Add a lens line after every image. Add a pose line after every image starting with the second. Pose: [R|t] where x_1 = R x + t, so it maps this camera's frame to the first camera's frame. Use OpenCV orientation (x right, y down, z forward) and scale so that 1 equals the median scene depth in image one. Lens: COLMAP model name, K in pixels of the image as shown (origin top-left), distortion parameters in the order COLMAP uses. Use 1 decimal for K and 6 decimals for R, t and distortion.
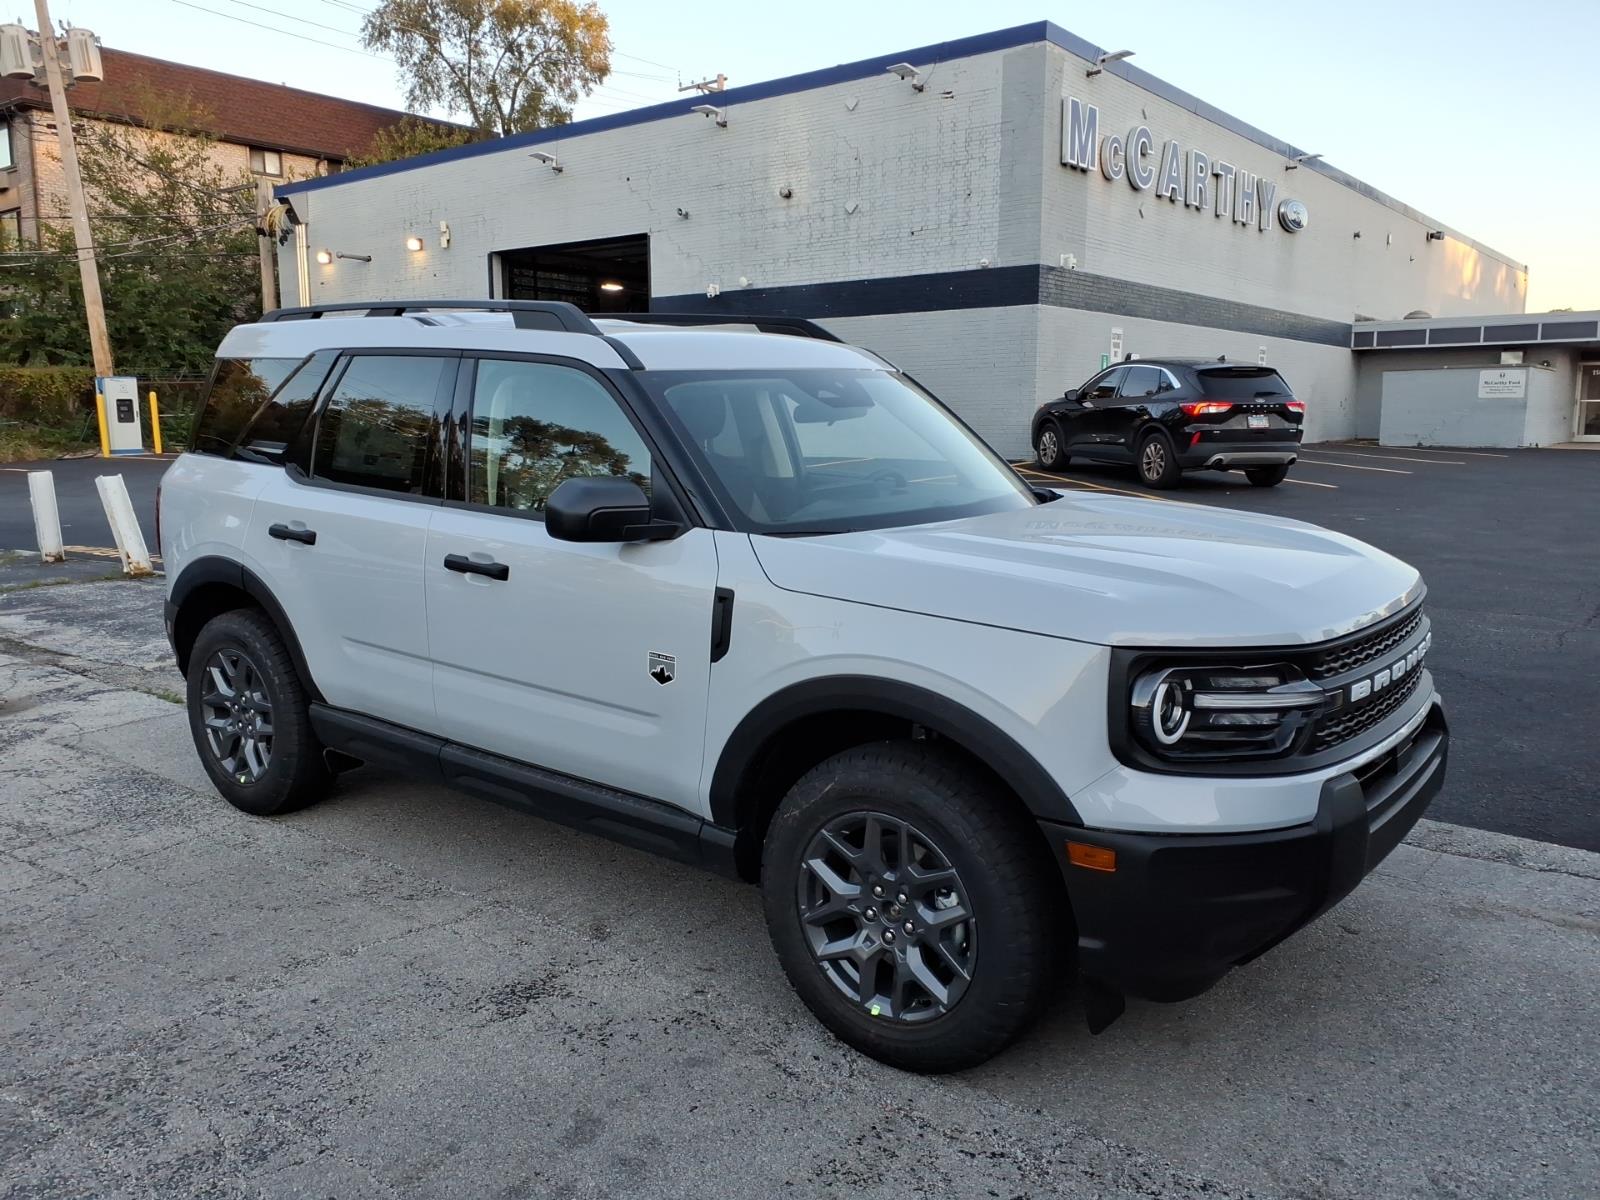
lens RADIAL K [[1264.0, 0, 789.4], [0, 1264.0, 579.2], [0, 0, 1]] dist [0.012776, -0.003529]
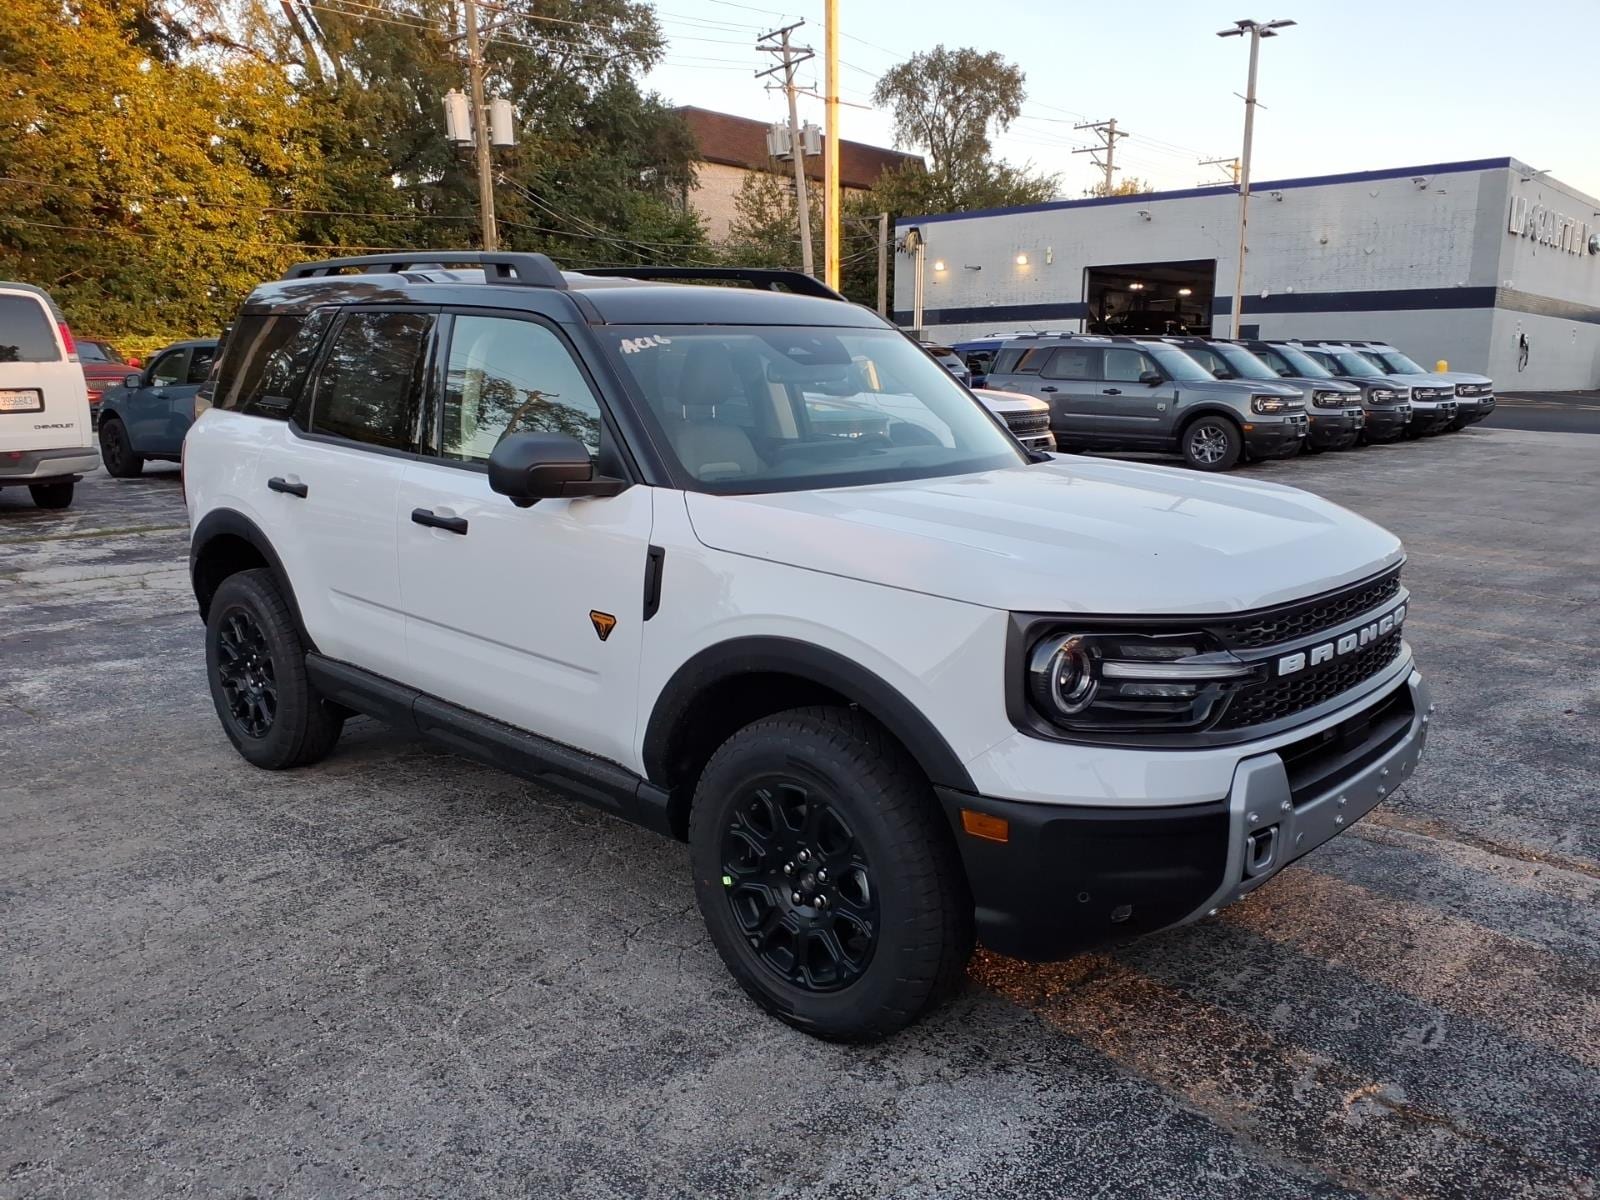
lens RADIAL K [[1282.0, 0, 791.7], [0, 1282.0, 605.2], [0, 0, 1]] dist [0.027980, -0.022943]
pose [[0.998269, 0.019410, -0.055527, -0.475371], [-0.016869, 0.998805, 0.045875, 0.100476], [0.056351, -0.044859, 0.997403, -0.646235]]
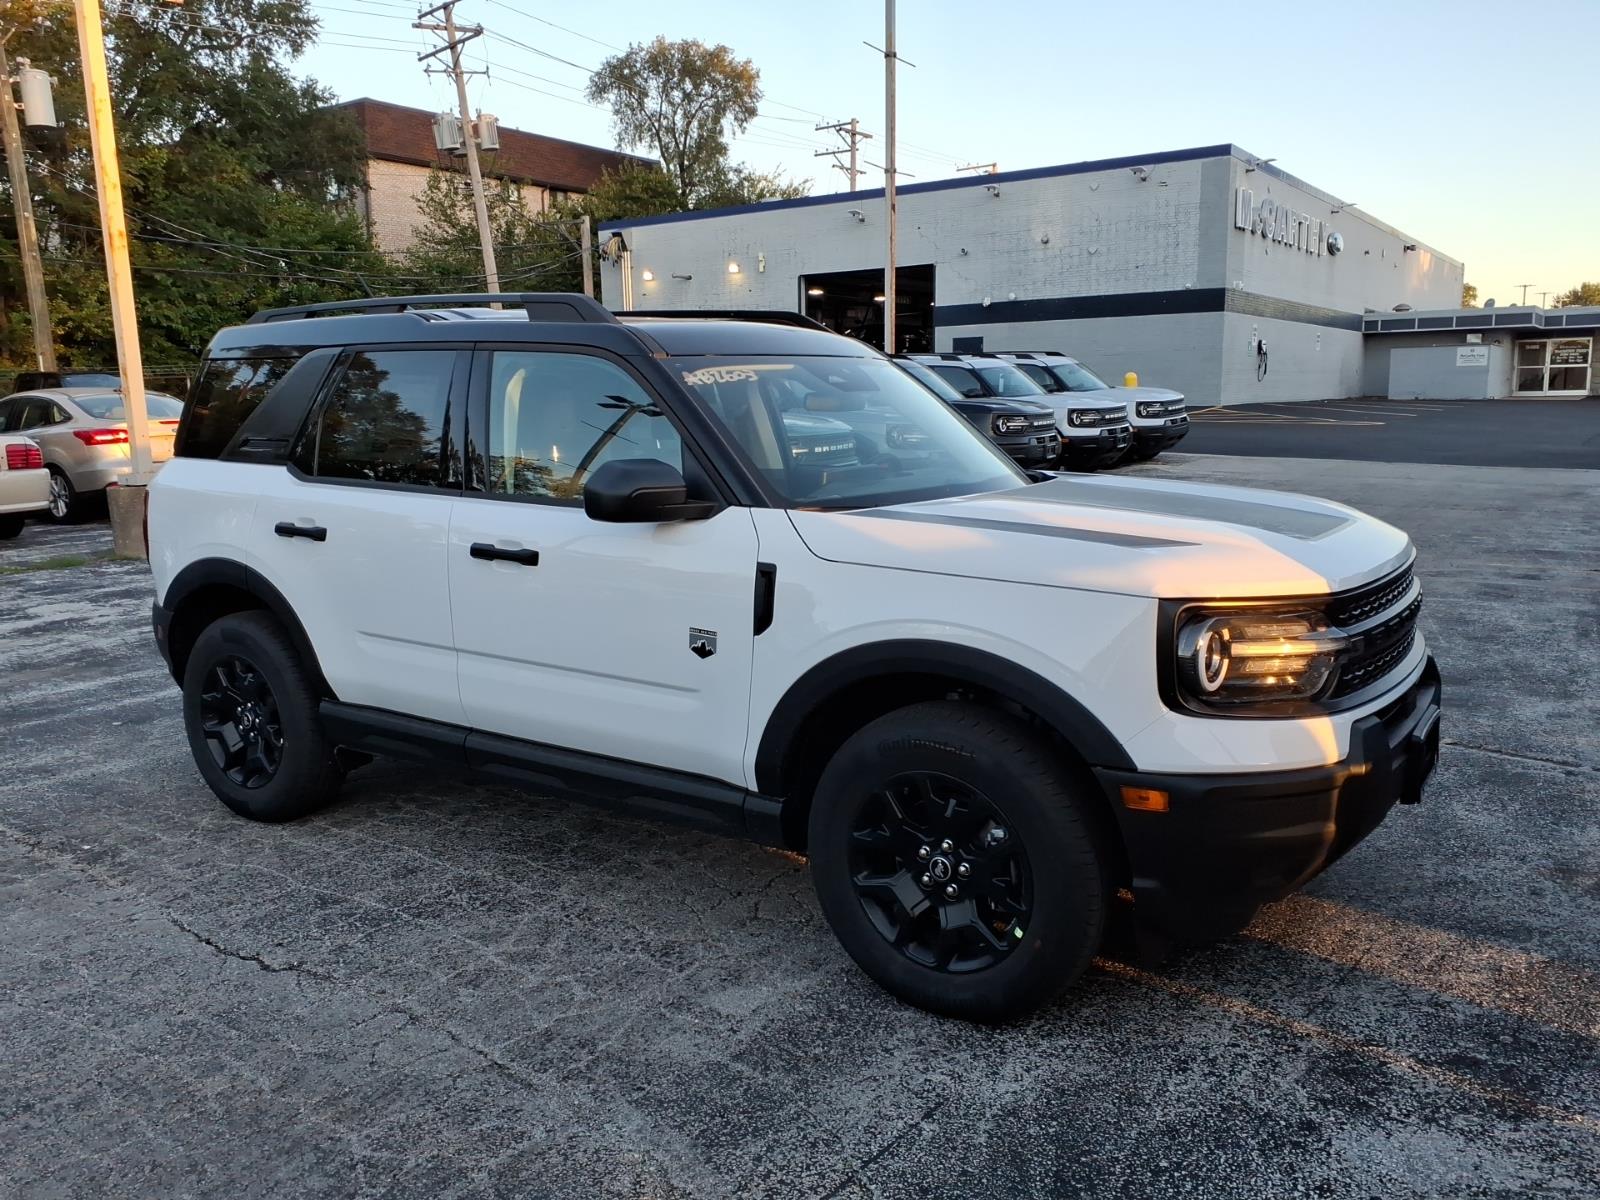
lens RADIAL K [[1282.0, 0, 798.7], [0, 1282.0, 599.9], [0, 0, 1]] dist [0.029976, -0.028122]
pose [[0.997044, -0.026240, 0.072214, -0.327708], [0.024342, 0.999338, 0.027034, 0.070007], [-0.072876, -0.025196, 0.997023, -0.443738]]
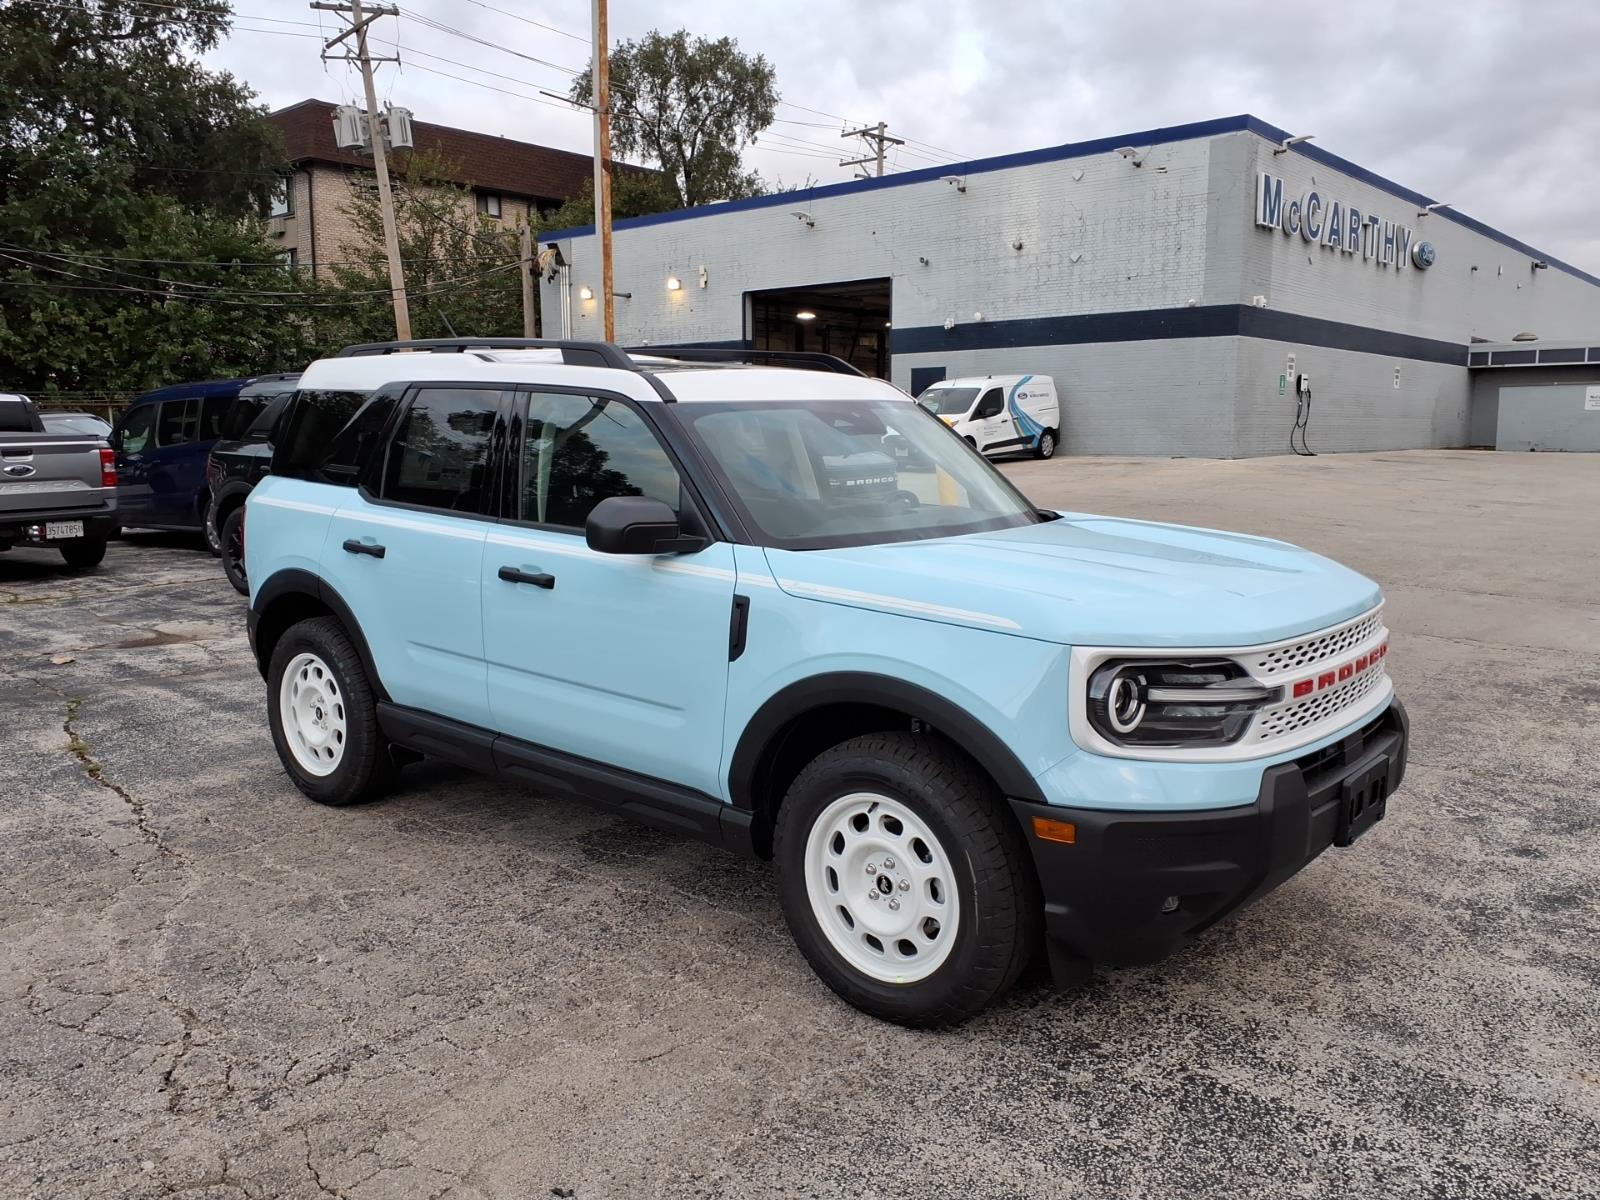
lens RADIAL K [[1282.0, 0, 794.7], [0, 1282.0, 595.5], [0, 0, 1]] dist [0.029976, -0.028122]
pose [[0.999247, 0.003989, -0.038584, -0.128893], [-0.004136, 0.999984, -0.003734, 0.033787], [0.038569, 0.003890, 0.999248, -0.203784]]
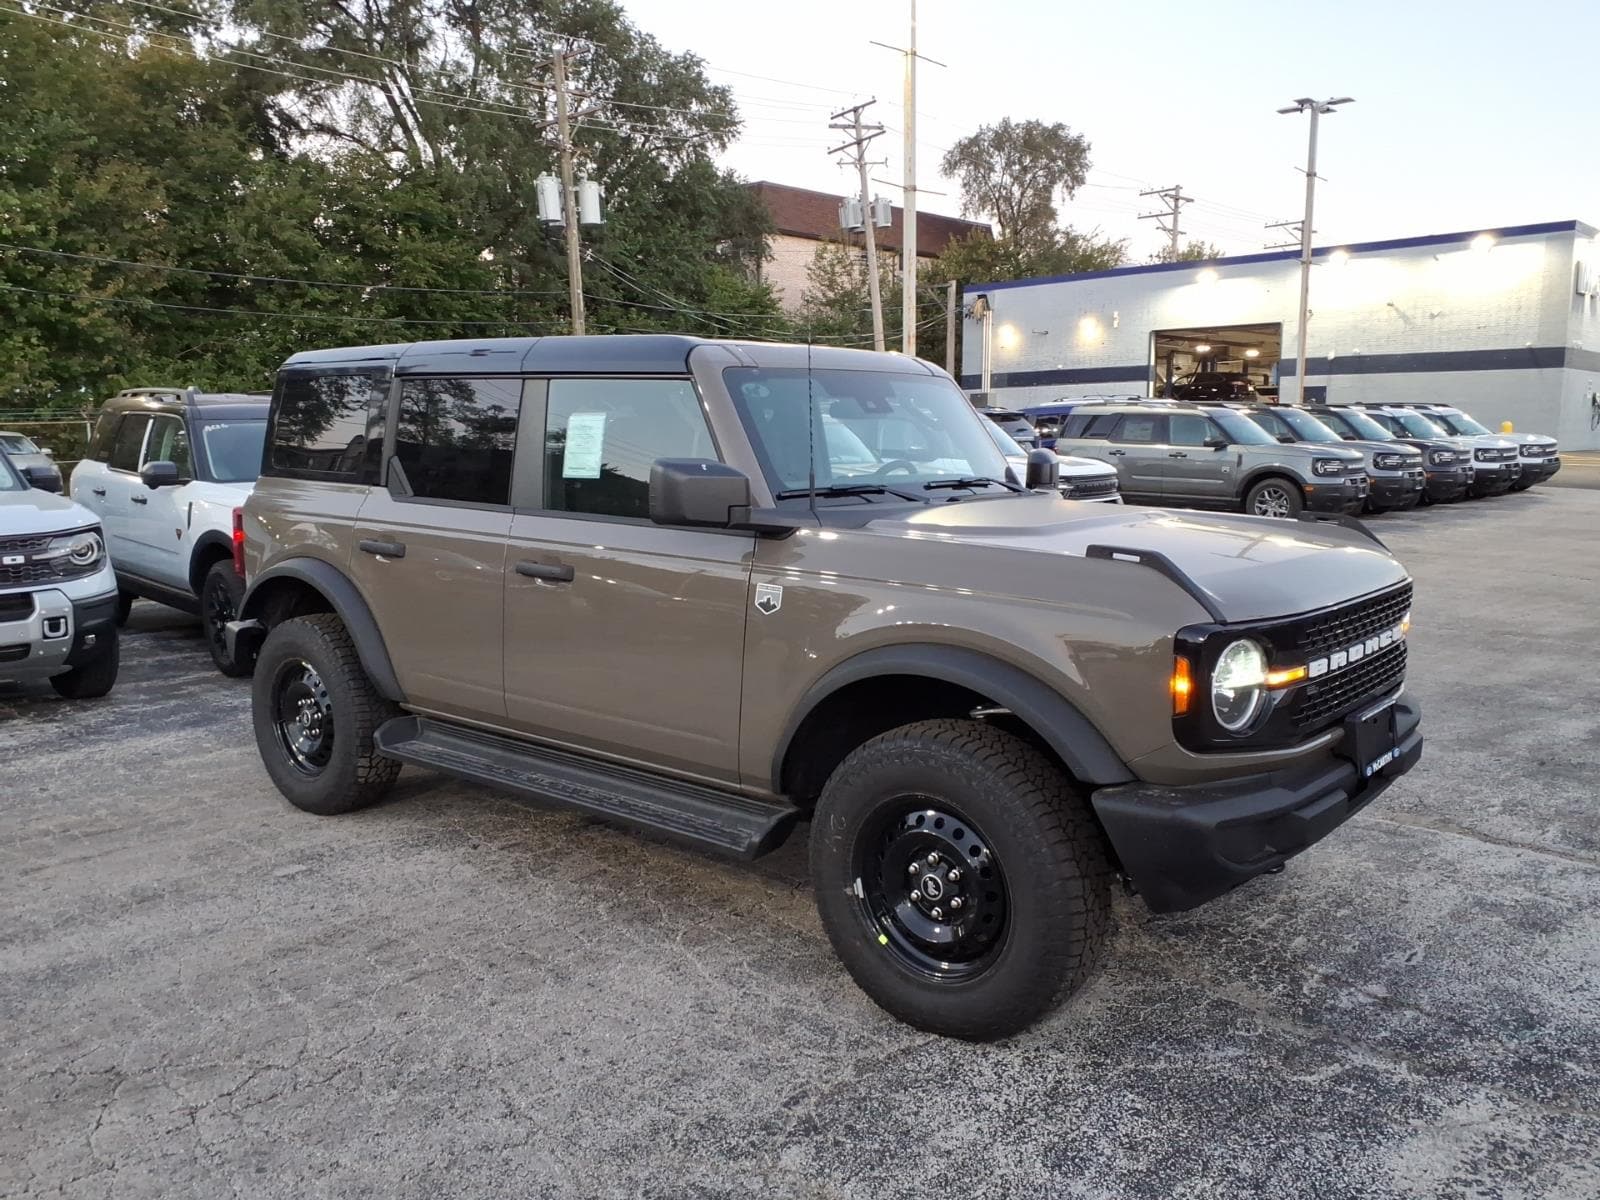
lens RADIAL K [[1282.0, 0, 790.8], [0, 1282.0, 606.5], [0, 0, 1]] dist [0.027980, -0.022943]
pose [[0.993983, 0.017120, -0.108188, -0.480275], [-0.017040, 0.999853, 0.001660, 0.102266], [0.108201, 0.000193, 0.994129, -0.681468]]
